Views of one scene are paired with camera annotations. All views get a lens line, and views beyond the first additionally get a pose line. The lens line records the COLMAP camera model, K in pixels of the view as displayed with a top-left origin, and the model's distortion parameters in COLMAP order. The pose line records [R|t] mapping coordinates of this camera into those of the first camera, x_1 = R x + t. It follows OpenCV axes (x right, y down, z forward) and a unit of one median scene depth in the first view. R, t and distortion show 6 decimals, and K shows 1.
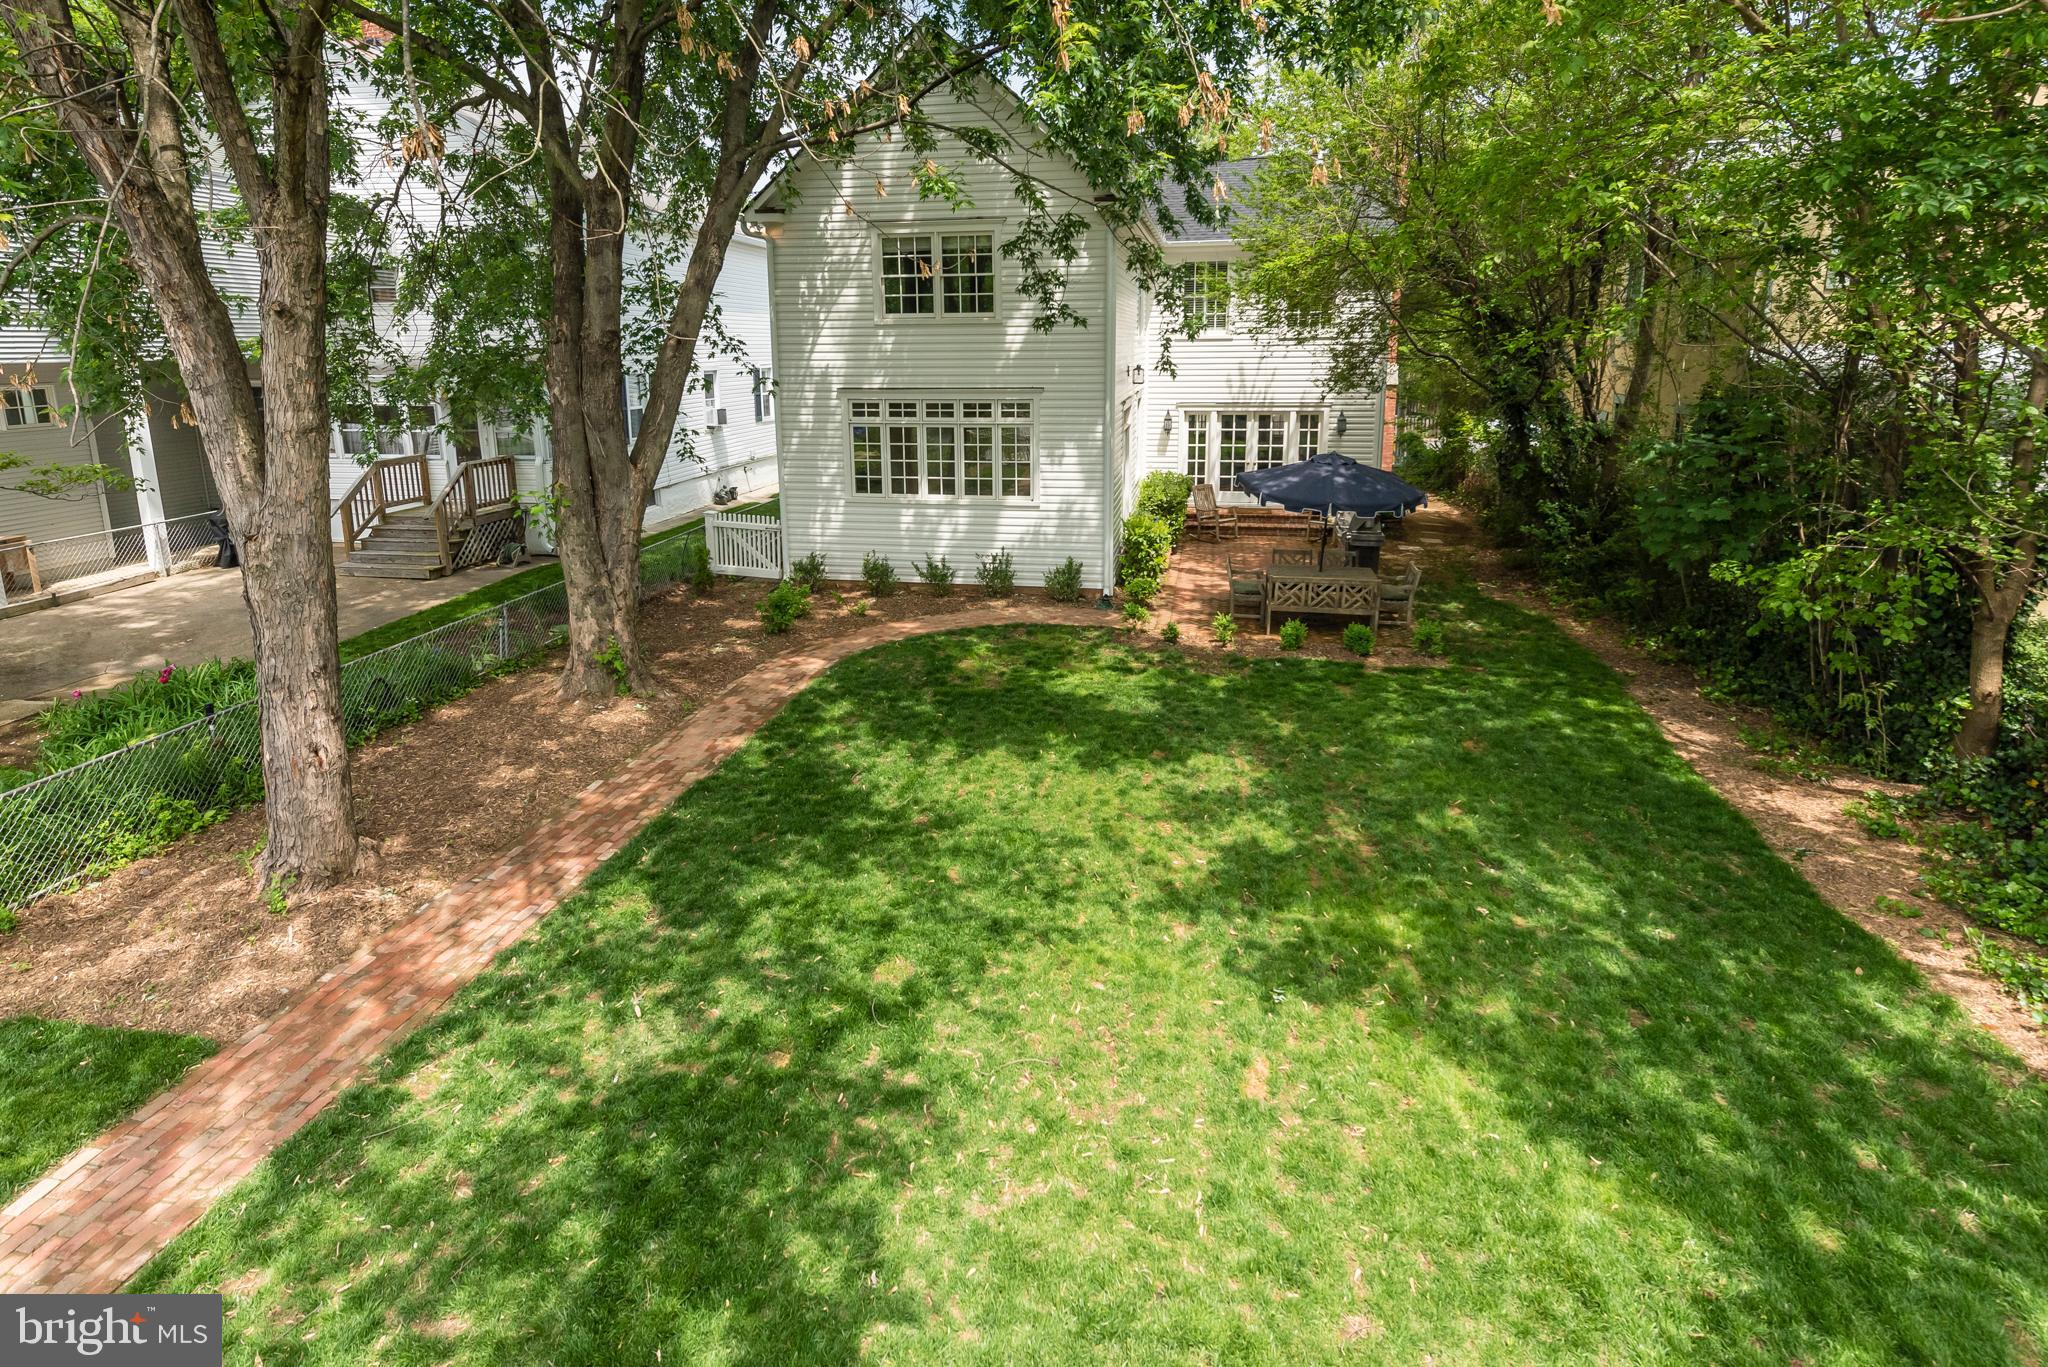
lens RADIAL K [[1022.7, 0, 1015.6], [0, 1022.7, 546.0], [0, 0, 1]] dist [0.022969, -0.000810]
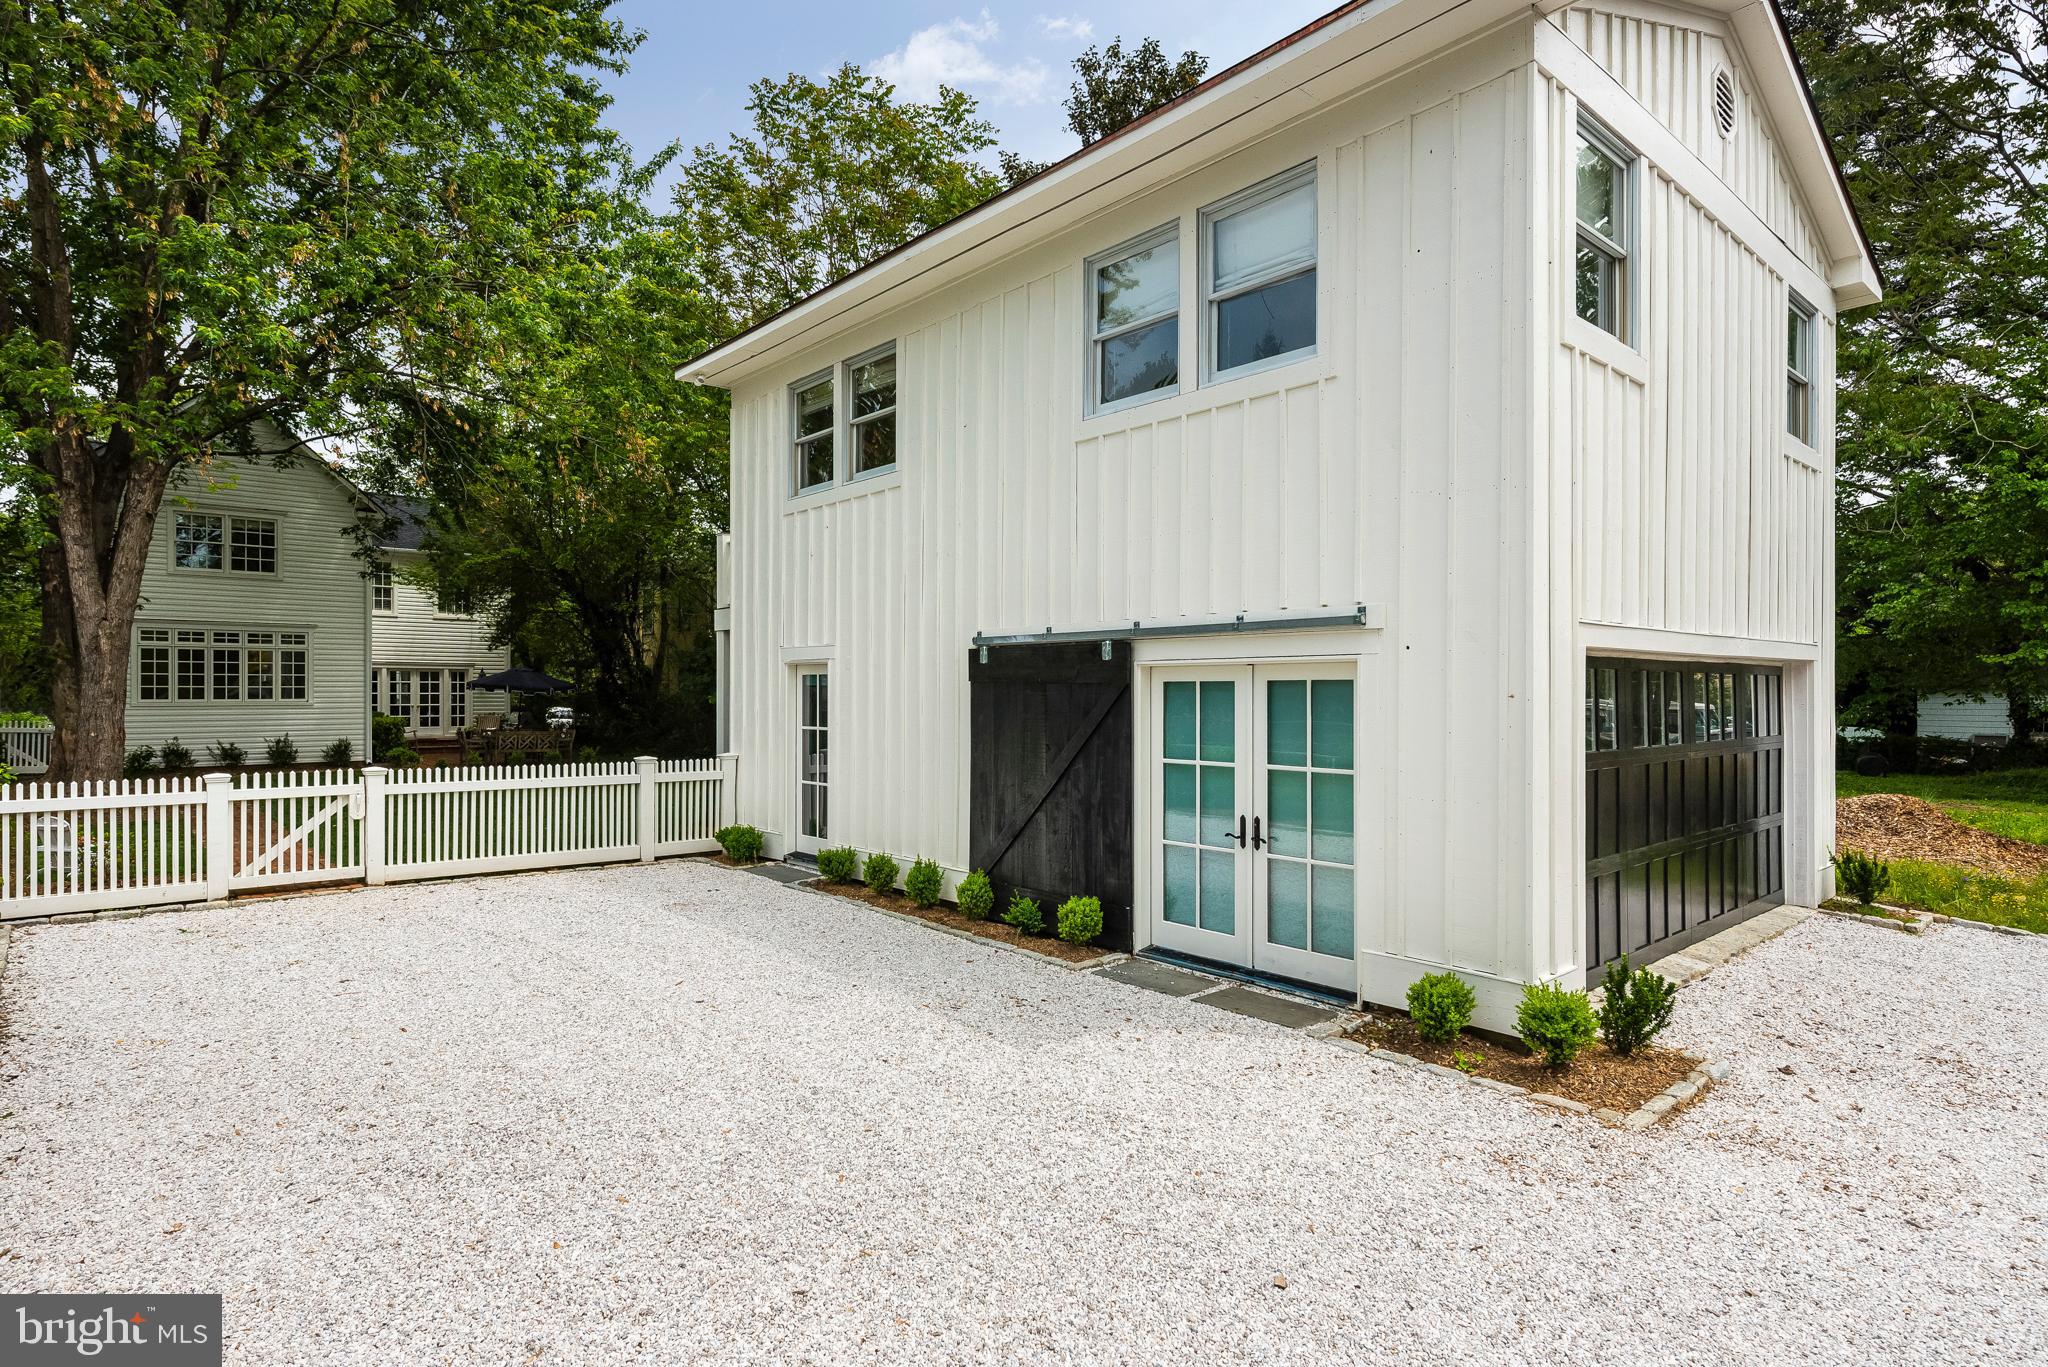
lens RADIAL K [[1125.4, 0, 1025.4], [0, 1125.4, 694.4], [0, 0, 1]] dist [0.028866, -0.016825]
pose [[0.624768, 0.014747, 0.780671, -0.613000], [0.149405, 0.979090, -0.138064, 0.324331], [-0.766383, 0.202894, 0.609501, -0.771360]]
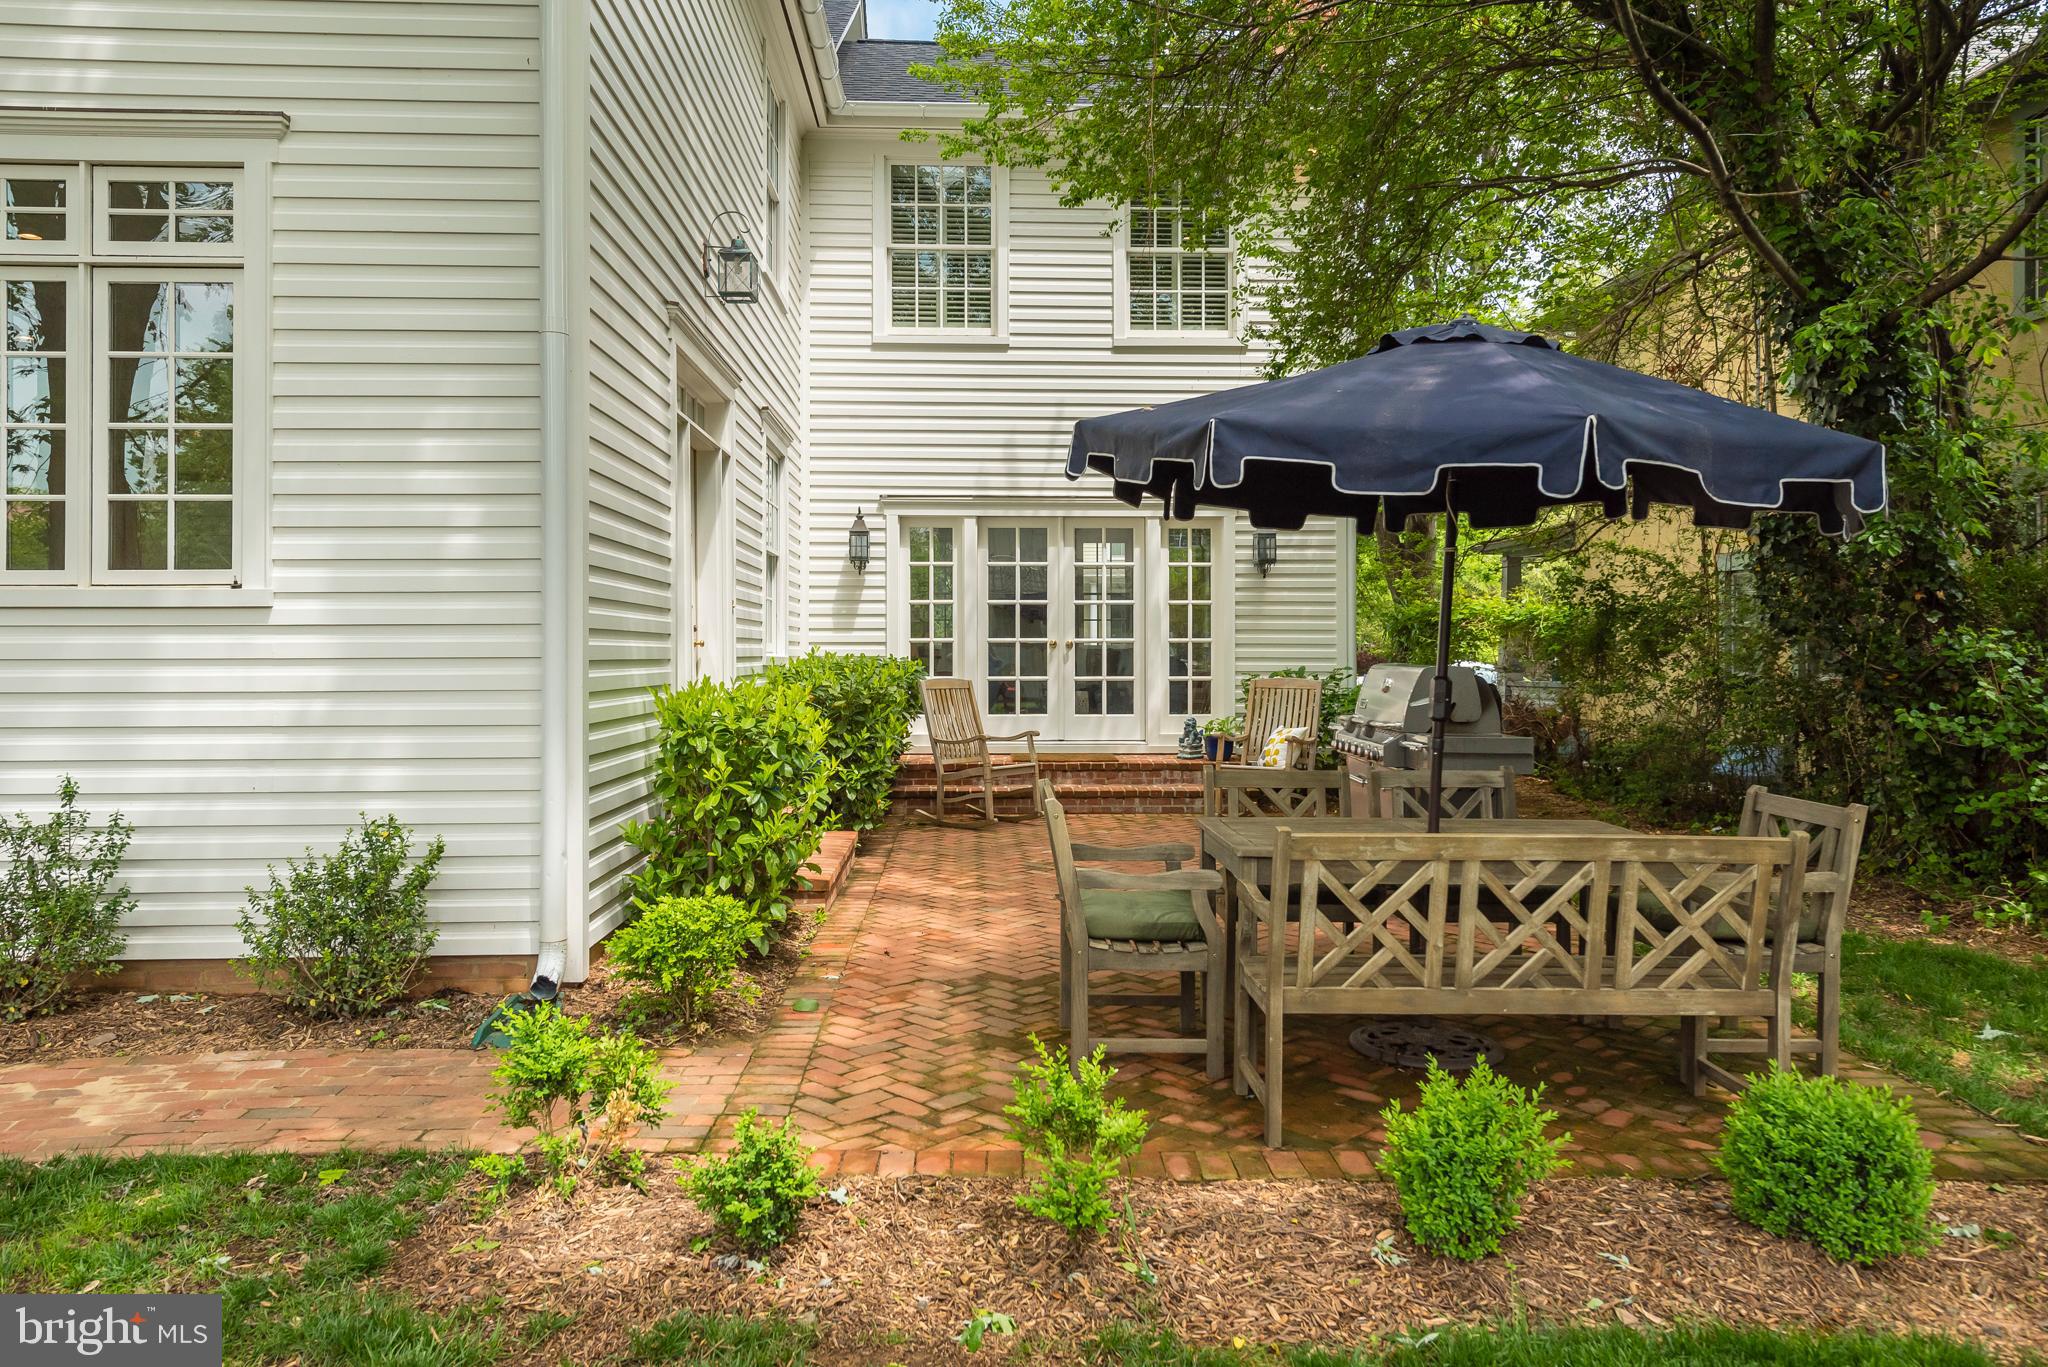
lens RADIAL K [[1308.1, 0, 1023.3], [0, 1308.1, 630.2], [0, 0, 1]] dist [0.023630, -0.001607]
pose [[0.973024, 0.016529, 0.230112, 0.126925], [0.035337, 0.974983, -0.219453, 0.039909], [-0.227983, 0.221664, 0.948098, 0.682286]]
